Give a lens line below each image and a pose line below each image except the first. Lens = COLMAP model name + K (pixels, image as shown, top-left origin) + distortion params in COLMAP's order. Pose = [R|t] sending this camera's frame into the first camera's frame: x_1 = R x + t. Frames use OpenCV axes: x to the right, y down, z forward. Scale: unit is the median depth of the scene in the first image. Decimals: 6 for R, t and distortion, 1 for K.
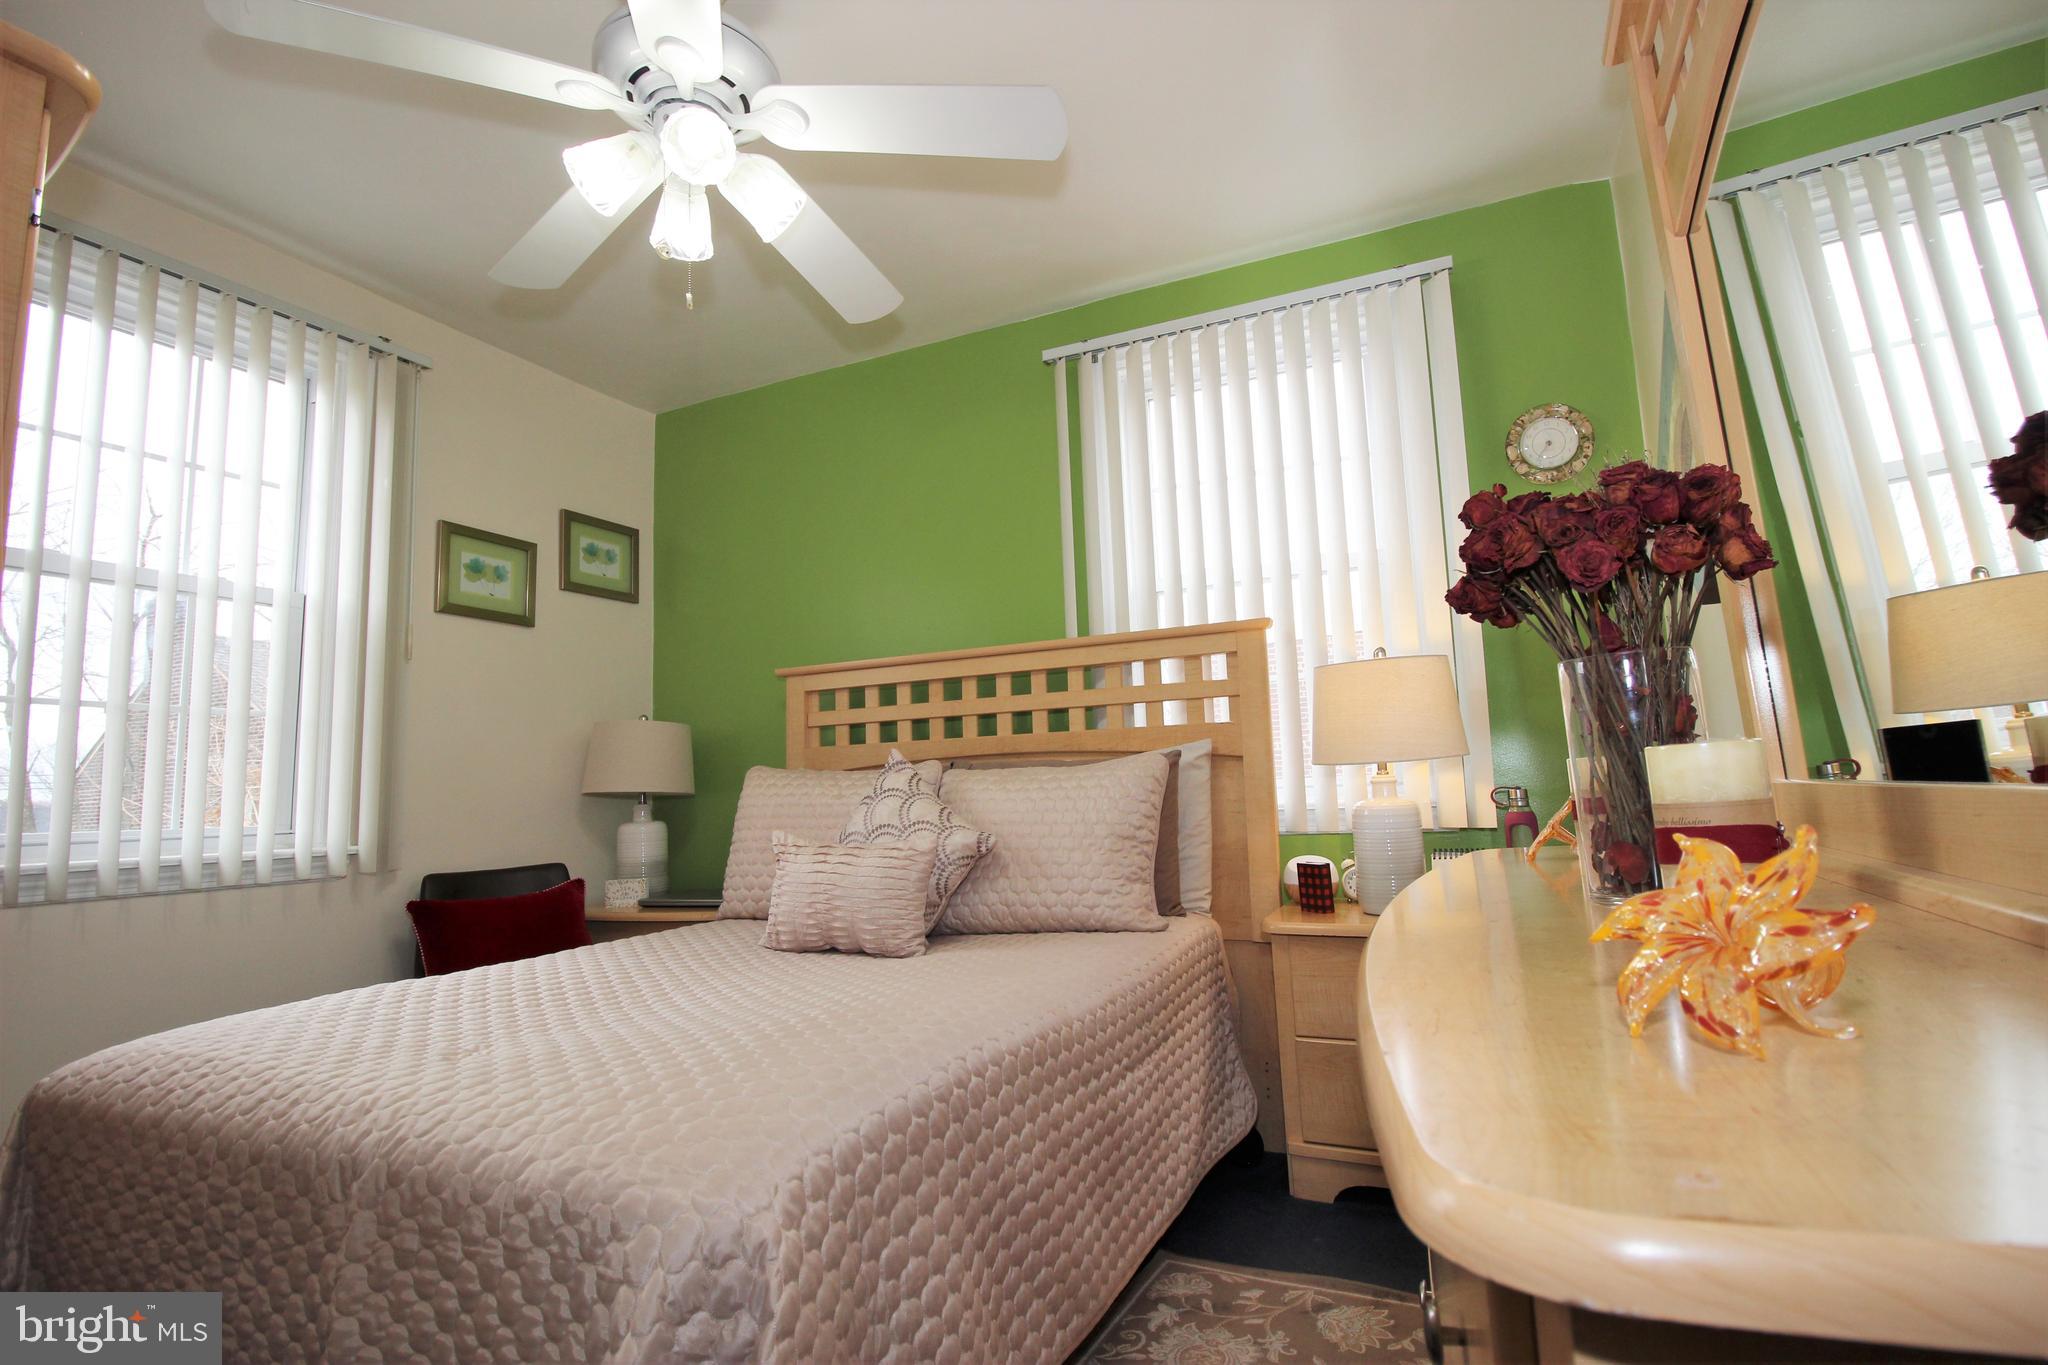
lens RADIAL K [[1007.0, 0, 1071.2], [0, 1007.0, 678.7], [0, 0, 1]] dist [-0.007491, -0.000755]
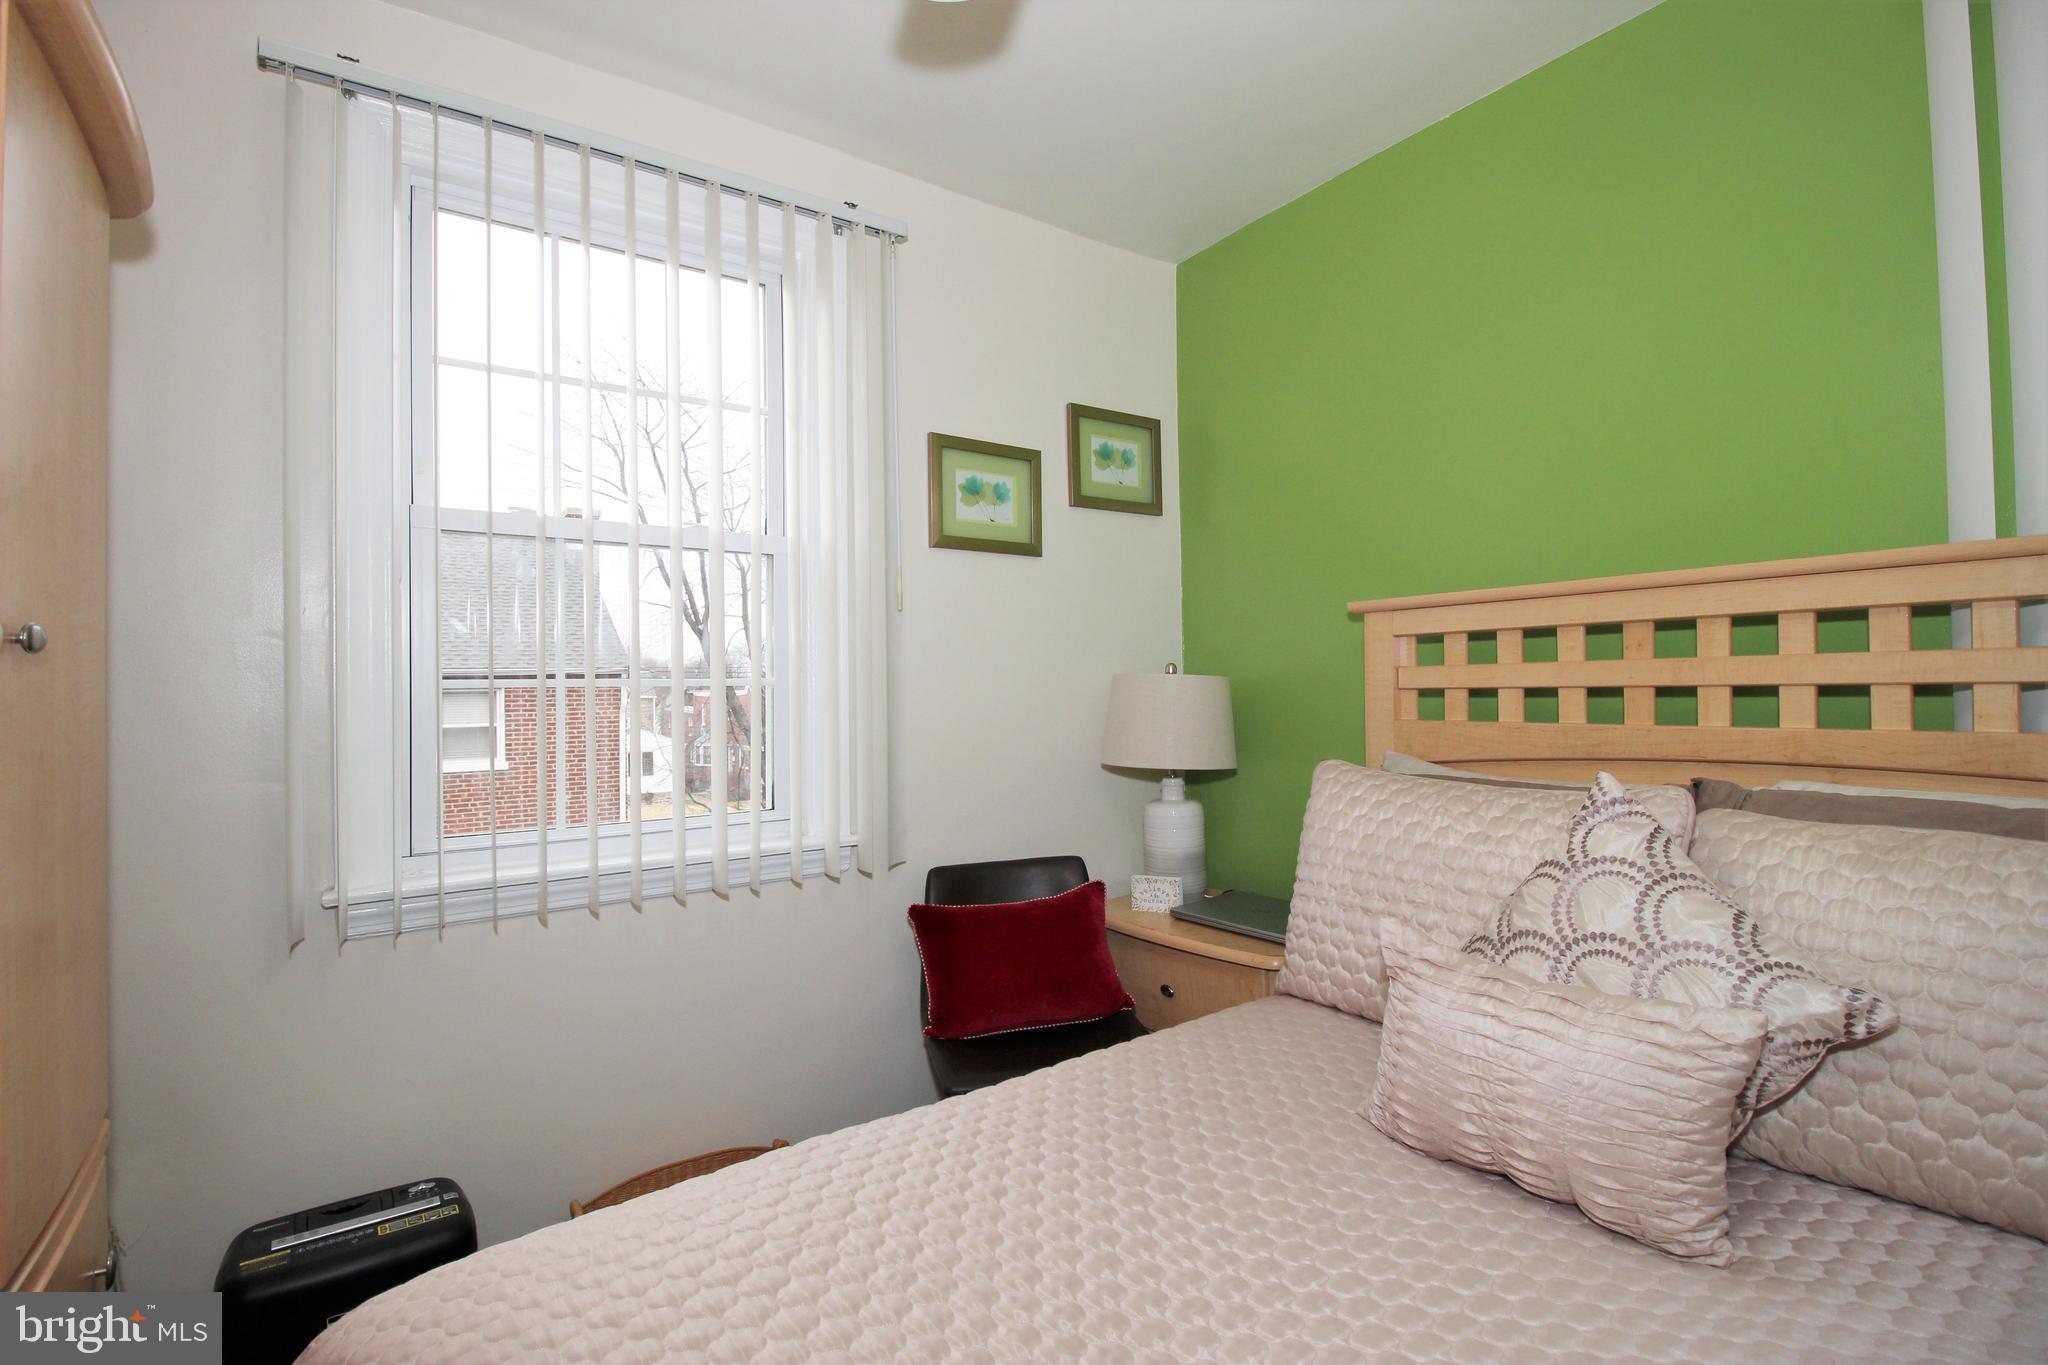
lens RADIAL K [[954.5, 0, 1047.4], [0, 954.5, 683.3], [0, 0, 1]] dist [-0.014698, -0.003667]
pose [[0.856599, 0.020521, -0.515575, -0.149683], [0.042372, 0.993036, 0.109924, -0.038115], [0.514241, -0.116007, 0.849764, 0.379195]]
